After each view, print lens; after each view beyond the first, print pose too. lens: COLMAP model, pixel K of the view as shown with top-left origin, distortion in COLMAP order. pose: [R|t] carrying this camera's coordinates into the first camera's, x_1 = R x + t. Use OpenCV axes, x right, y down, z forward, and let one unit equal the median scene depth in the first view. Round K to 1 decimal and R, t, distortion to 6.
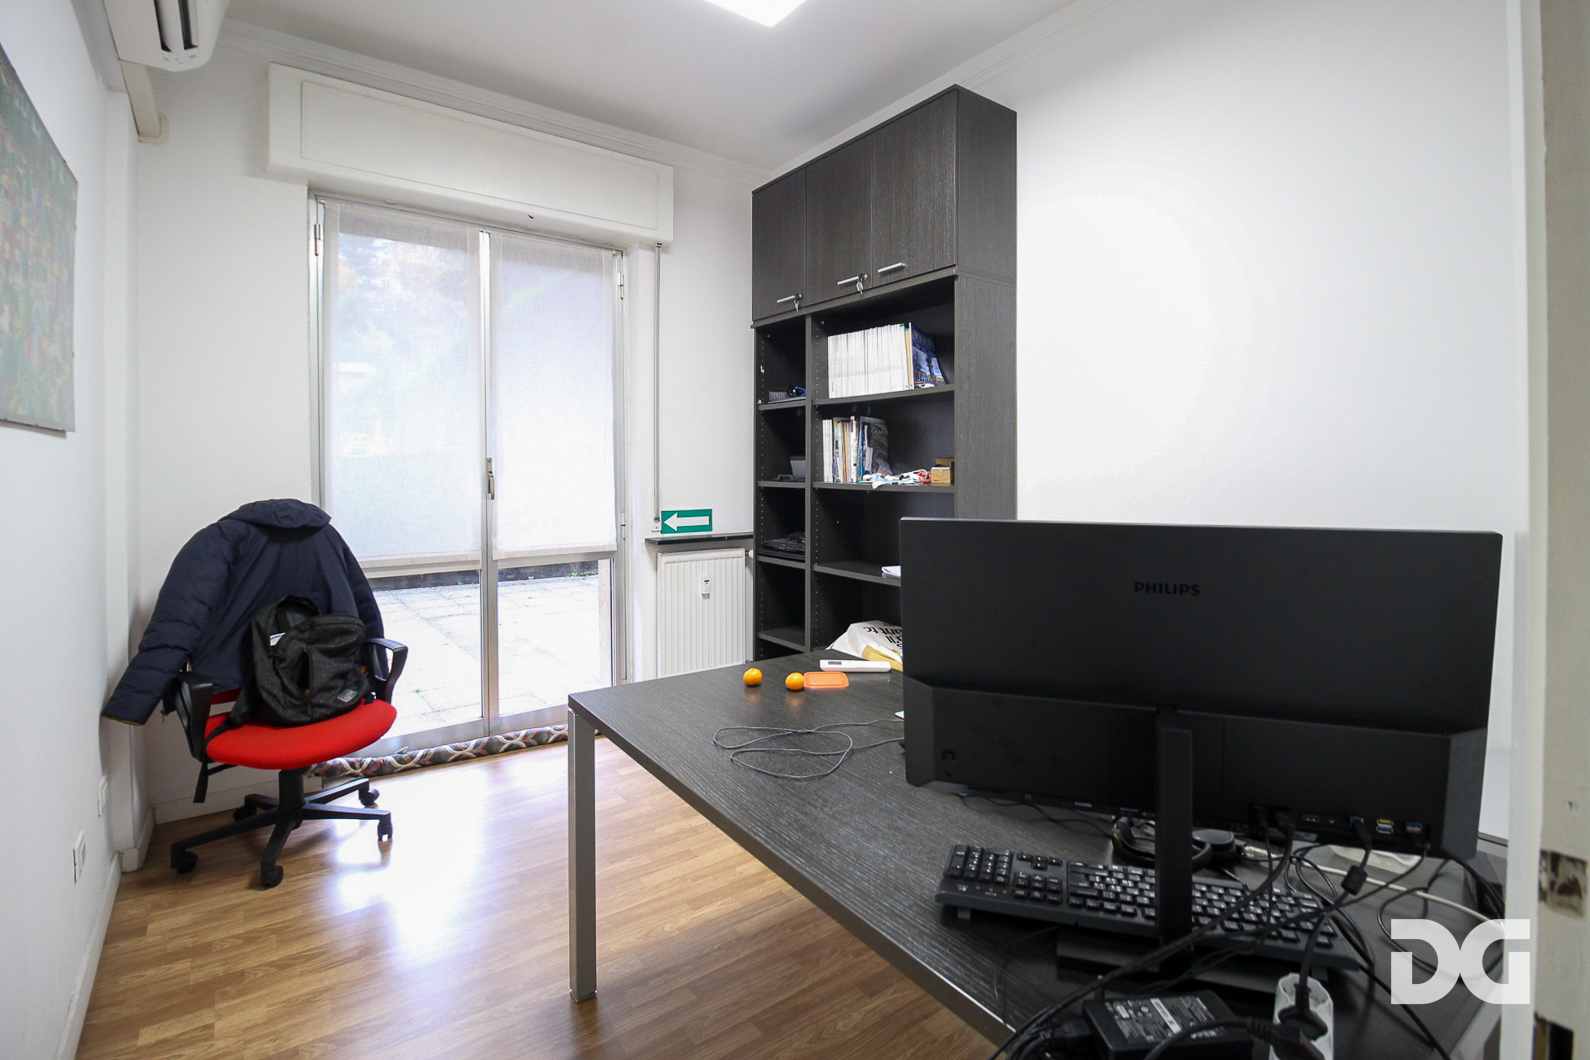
lens RADIAL K [[761.1, 0, 772.7], [0, 761.1, 567.1], [0, 0, 1]] dist [-0.002102, -0.006077]
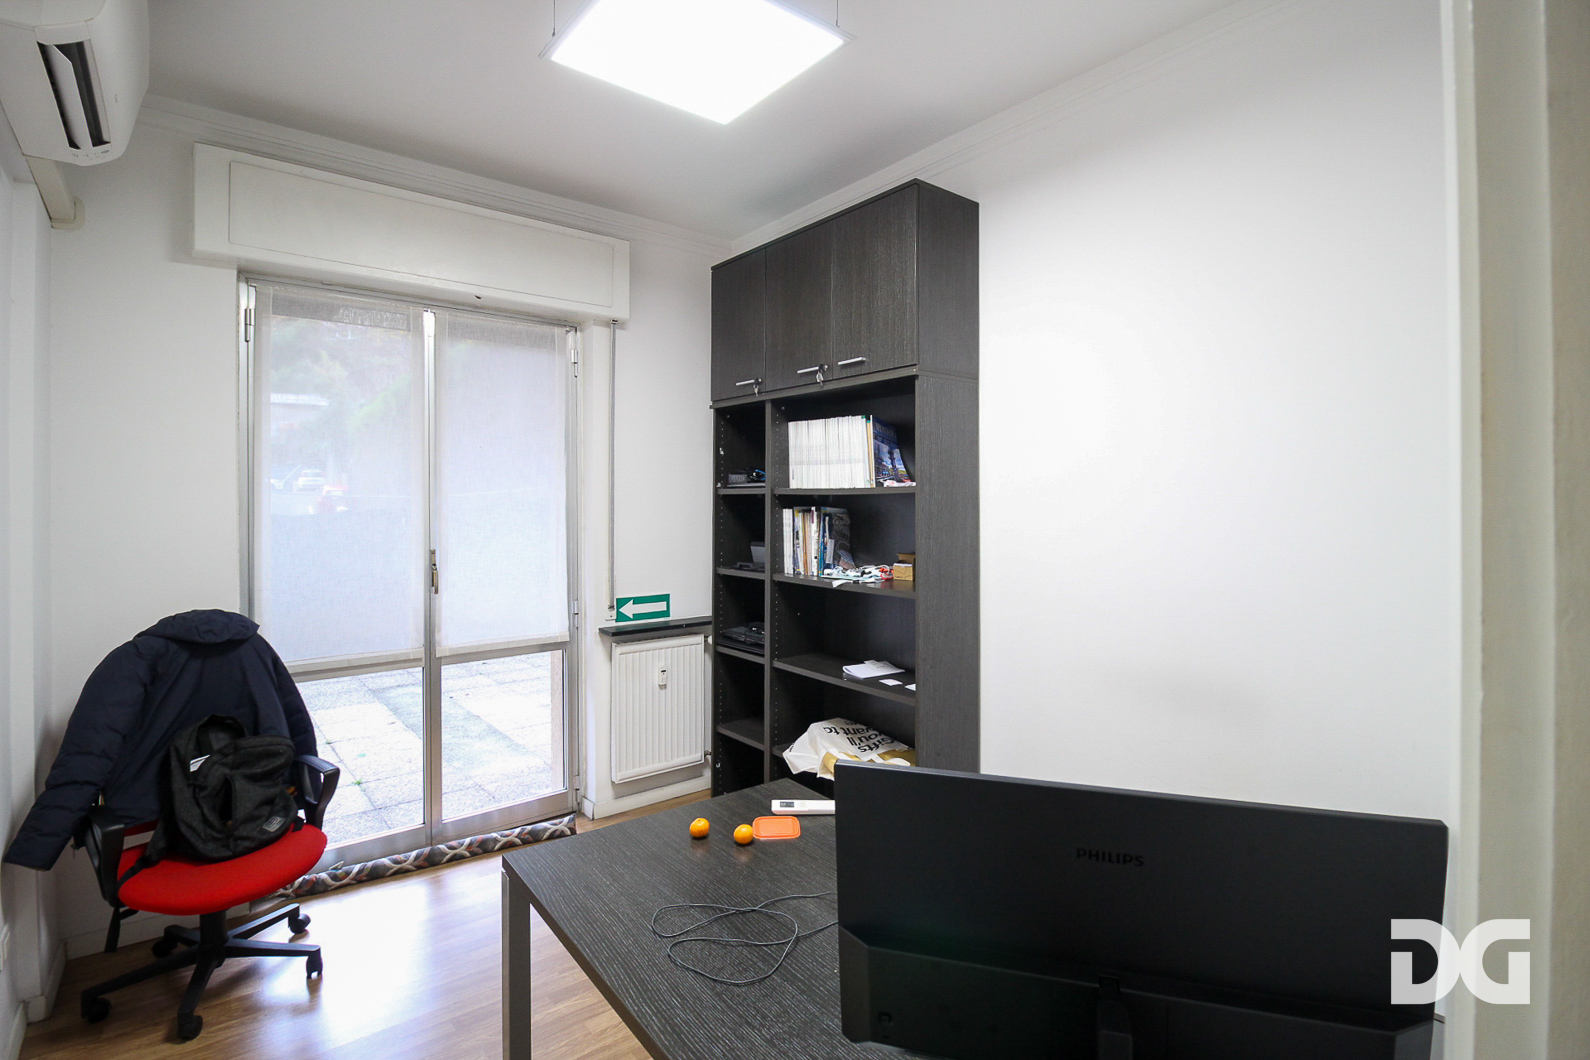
lens RADIAL K [[761.1, 0, 793.4], [0, 761.1, 483.8], [0, 0, 1]] dist [-0.002102, -0.006077]
pose [[0.999370, 0.000347, 0.035486, 0.047741], [-0.000047, 0.999964, -0.008464, -0.231403], [-0.035487, 0.008457, 0.999334, 0.032677]]
